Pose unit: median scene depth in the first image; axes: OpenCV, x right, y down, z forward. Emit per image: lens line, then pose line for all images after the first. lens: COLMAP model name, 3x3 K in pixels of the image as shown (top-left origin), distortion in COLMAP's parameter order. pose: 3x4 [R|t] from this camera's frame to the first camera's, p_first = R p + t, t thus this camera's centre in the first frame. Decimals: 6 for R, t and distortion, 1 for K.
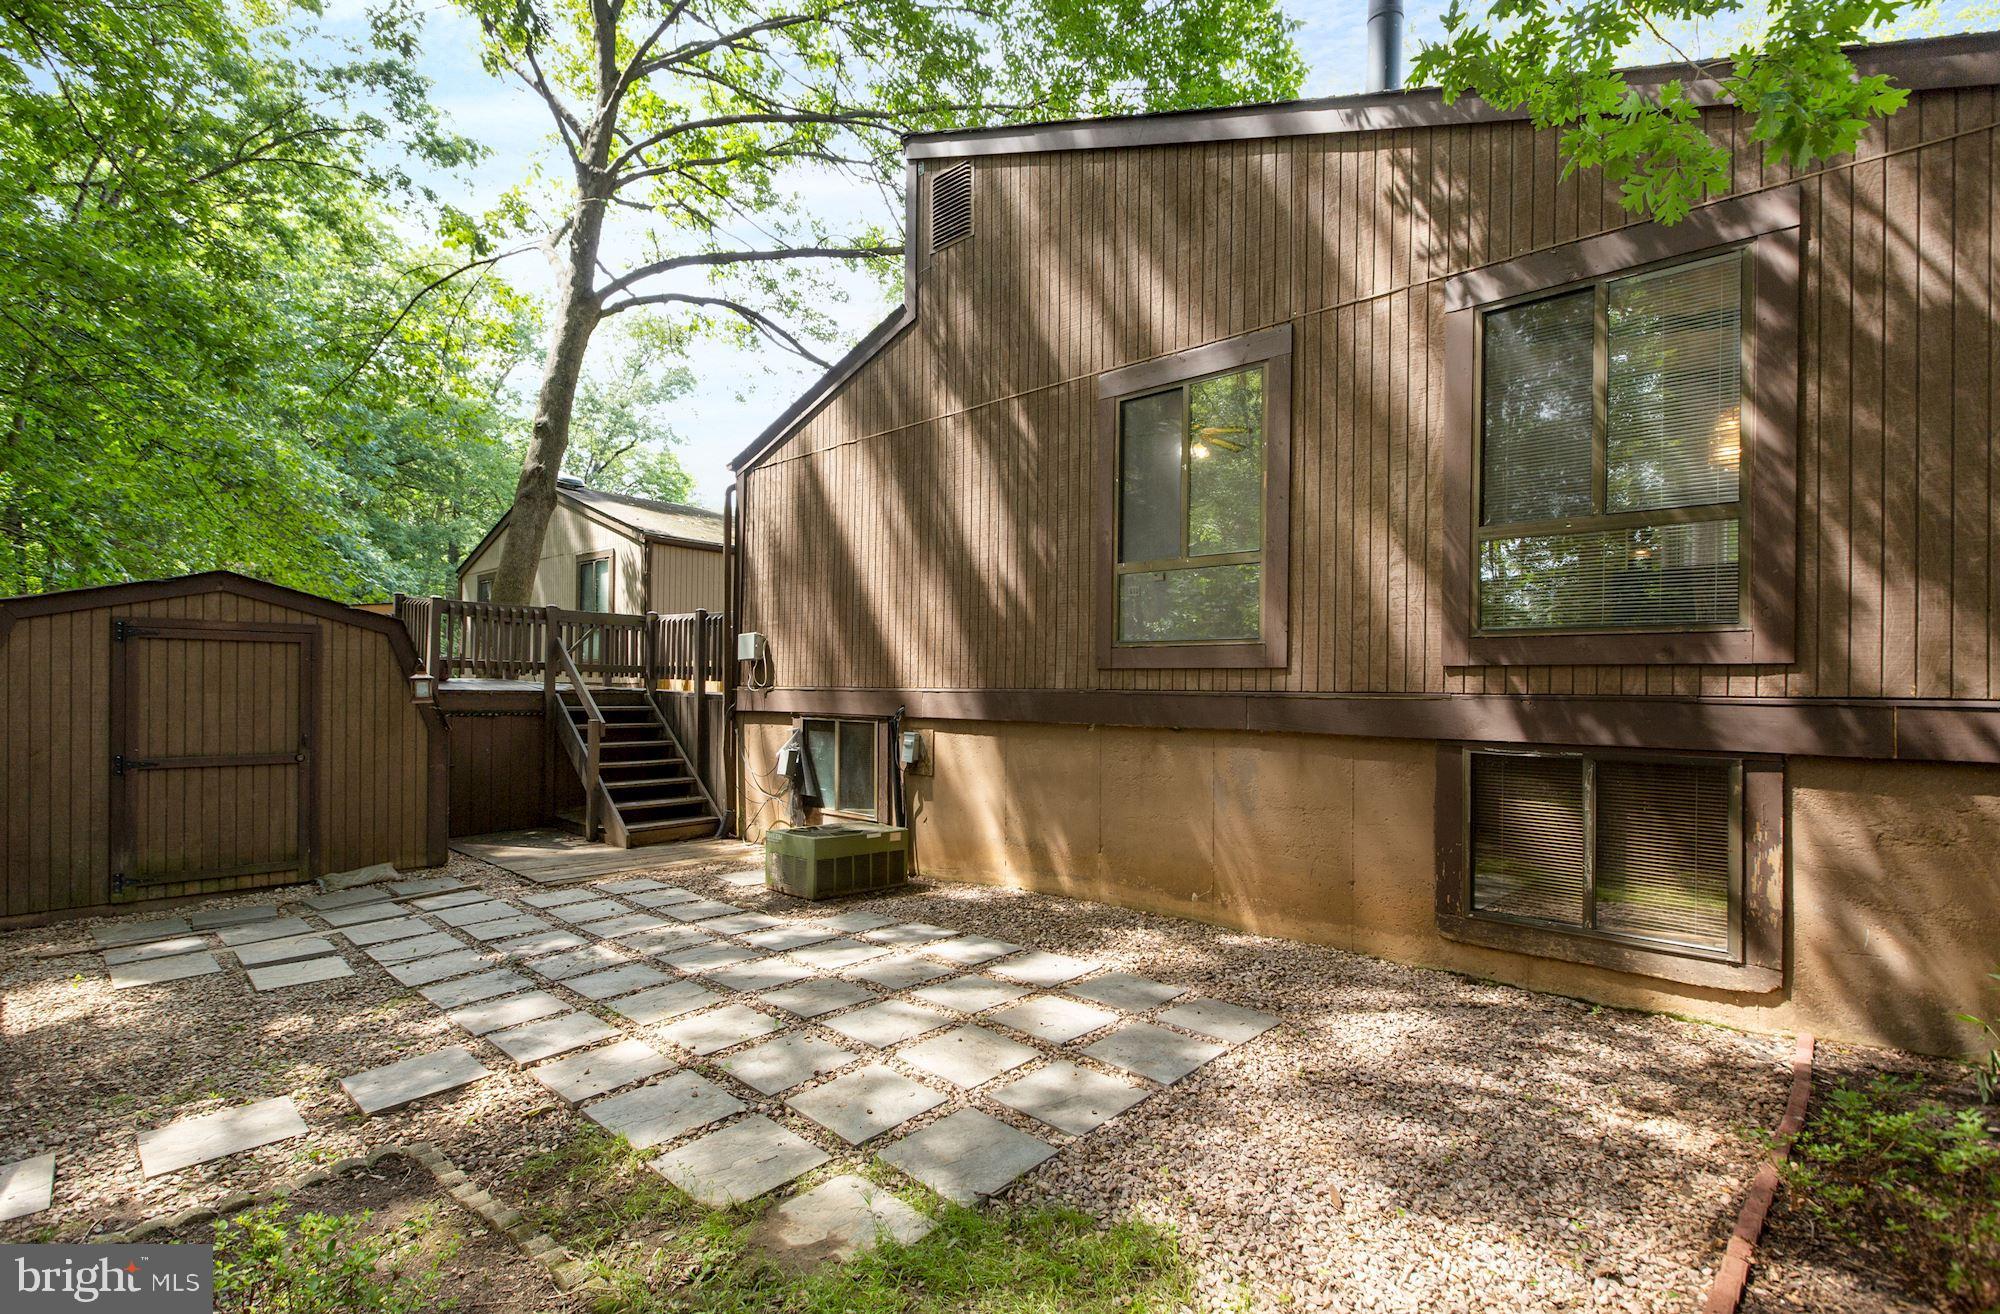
lens RADIAL K [[920.5, 0, 987.7], [0, 920.5, 669.6], [0, 0, 1]] dist [-0.020353, 0.001102]
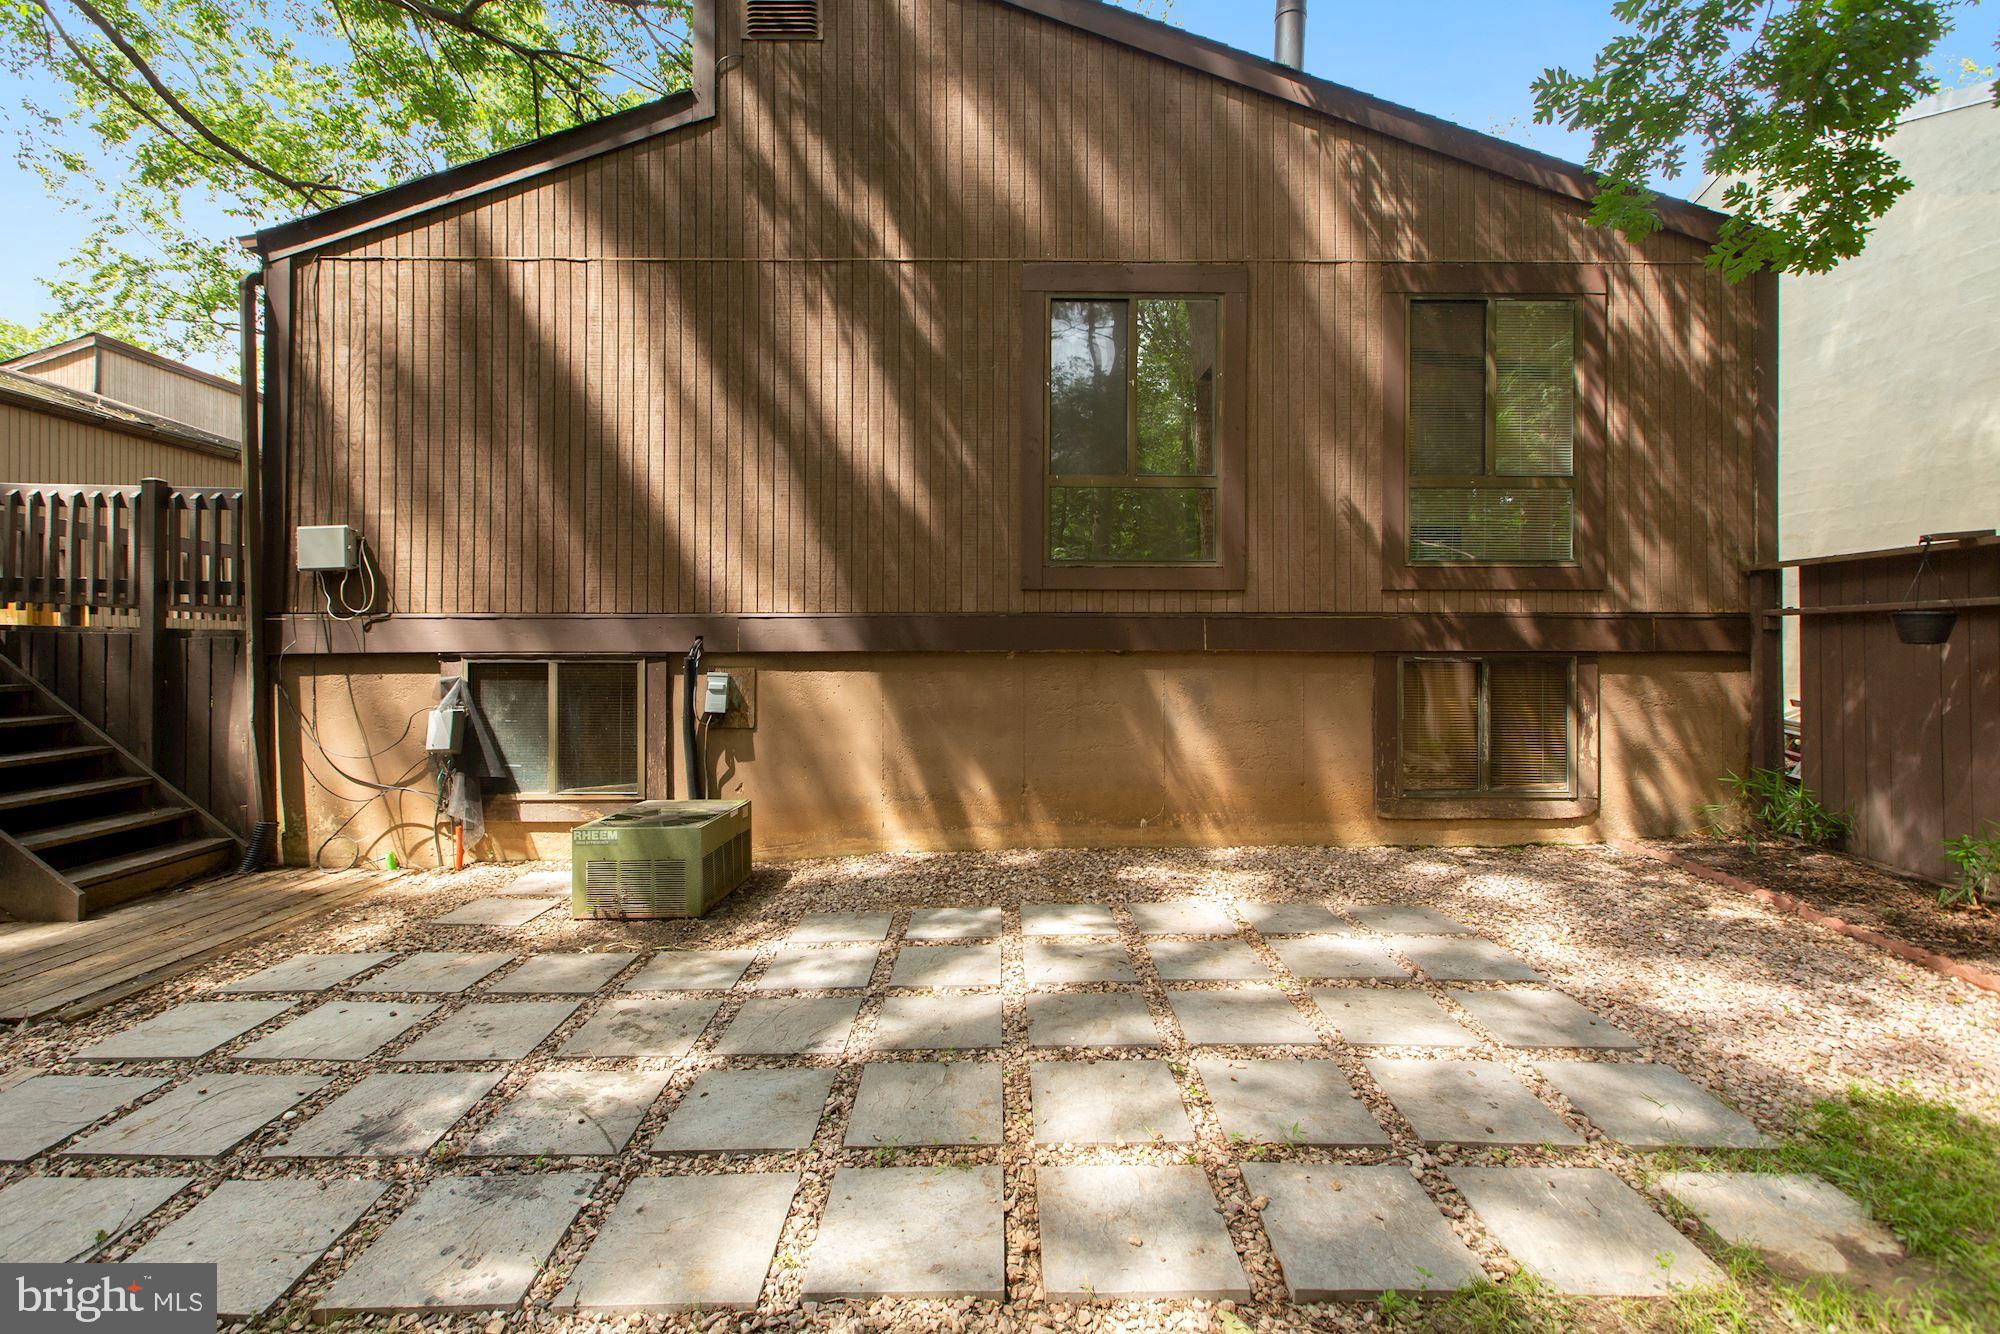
lens RADIAL K [[920.5, 0, 973.2], [0, 920.5, 630.8], [0, 0, 1]] dist [-0.020353, 0.001102]
pose [[0.720267, -0.003027, 0.693690, -0.546049], [-0.005933, 0.999927, 0.010523, 0.031183], [-0.693671, -0.011695, 0.720197, 0.394094]]
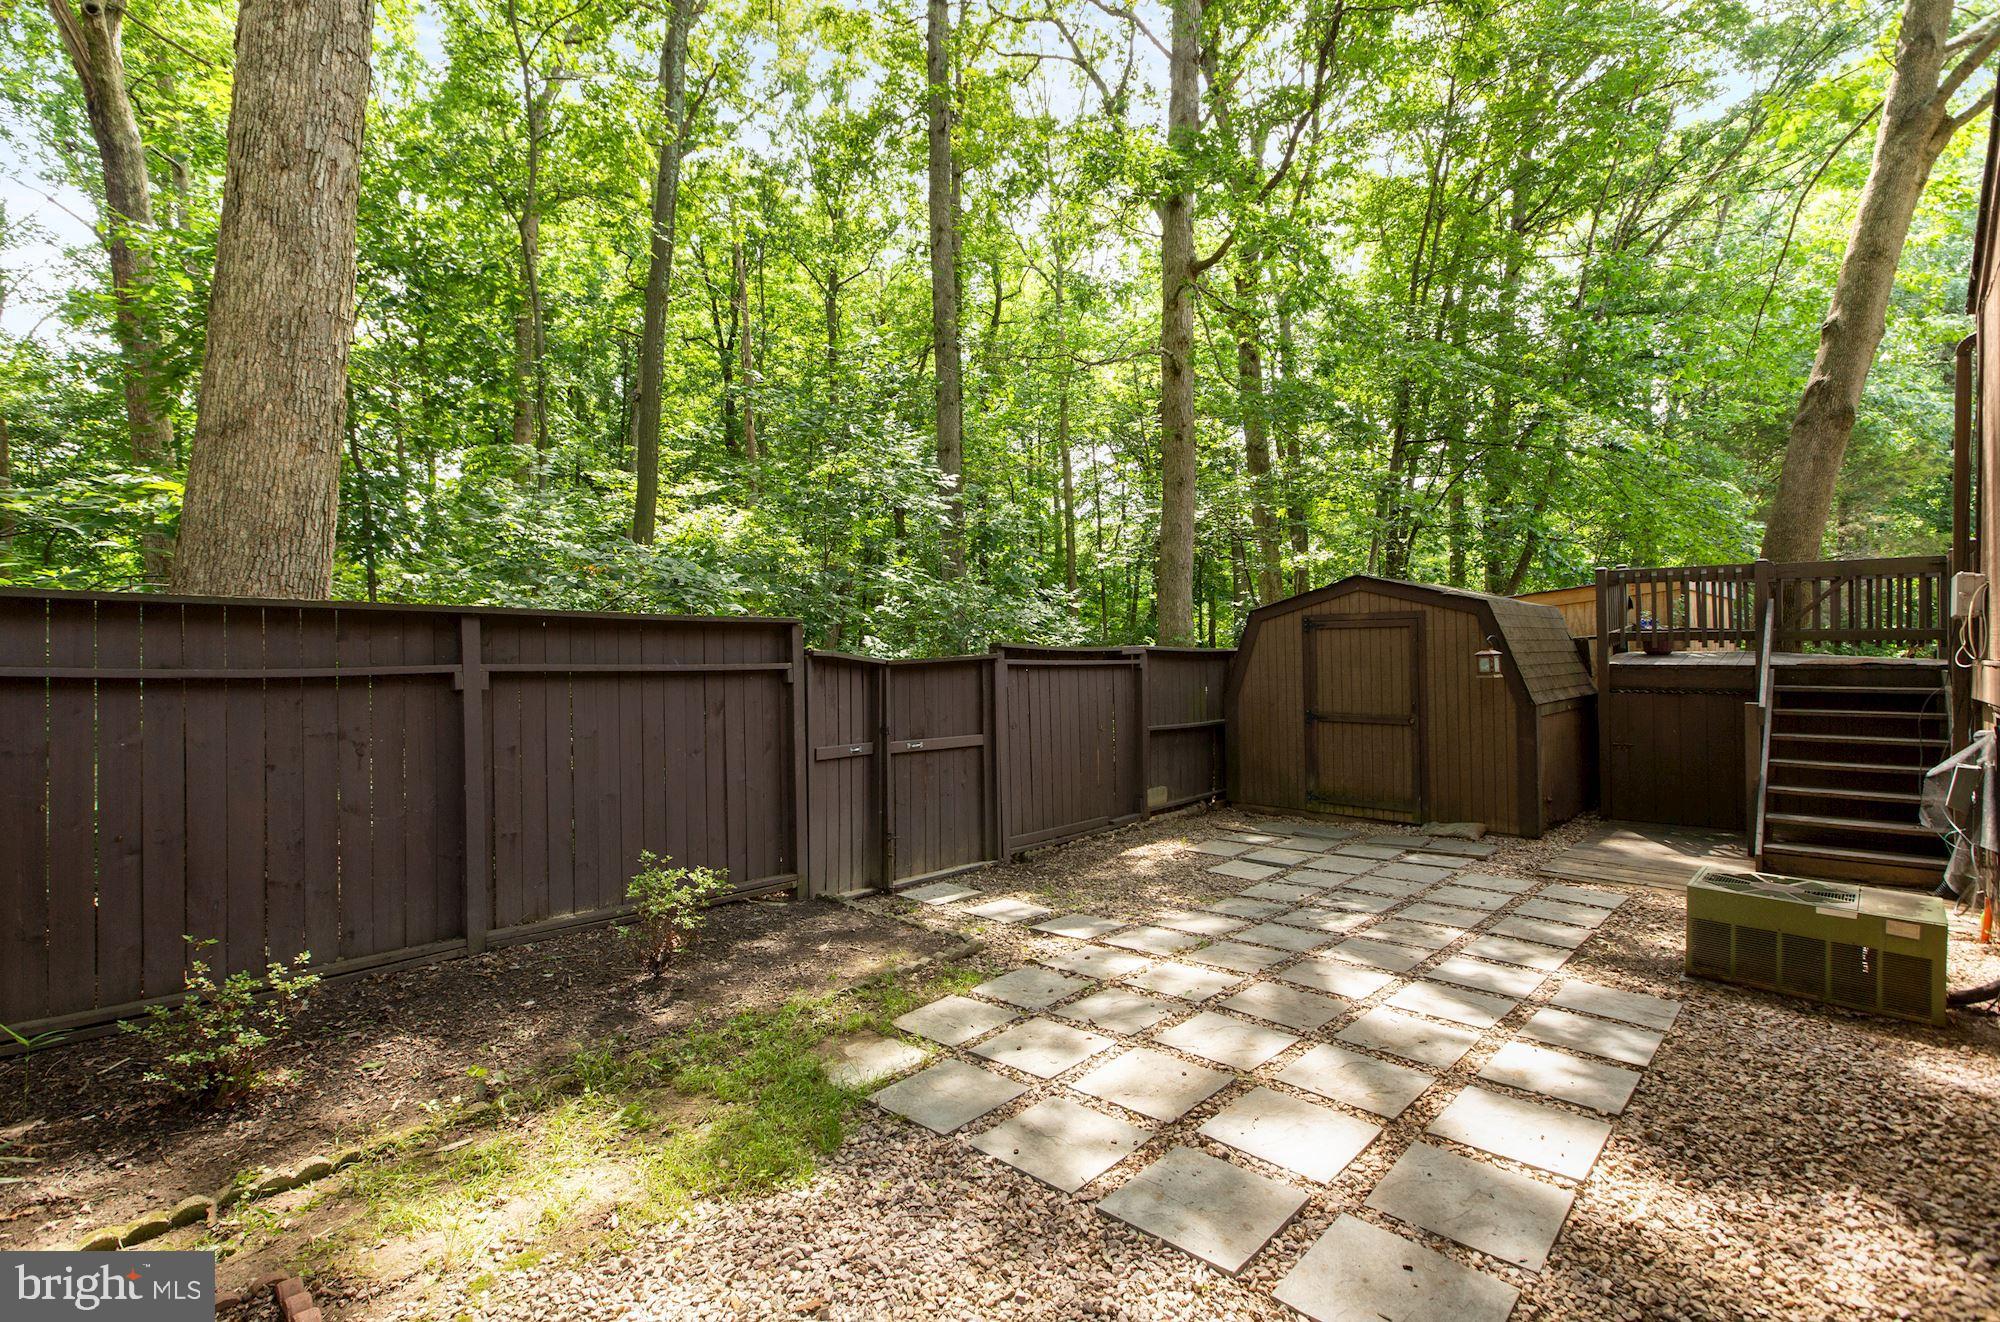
lens RADIAL K [[920.5, 0, 989.9], [0, 920.5, 661.1], [0, 0, 1]] dist [-0.020353, 0.001102]
pose [[-0.001884, 0.000293, -0.999998, 0.513502], [0.018928, 0.999821, 0.000257, 0.009031], [0.999819, -0.018927, -0.001890, 0.517299]]
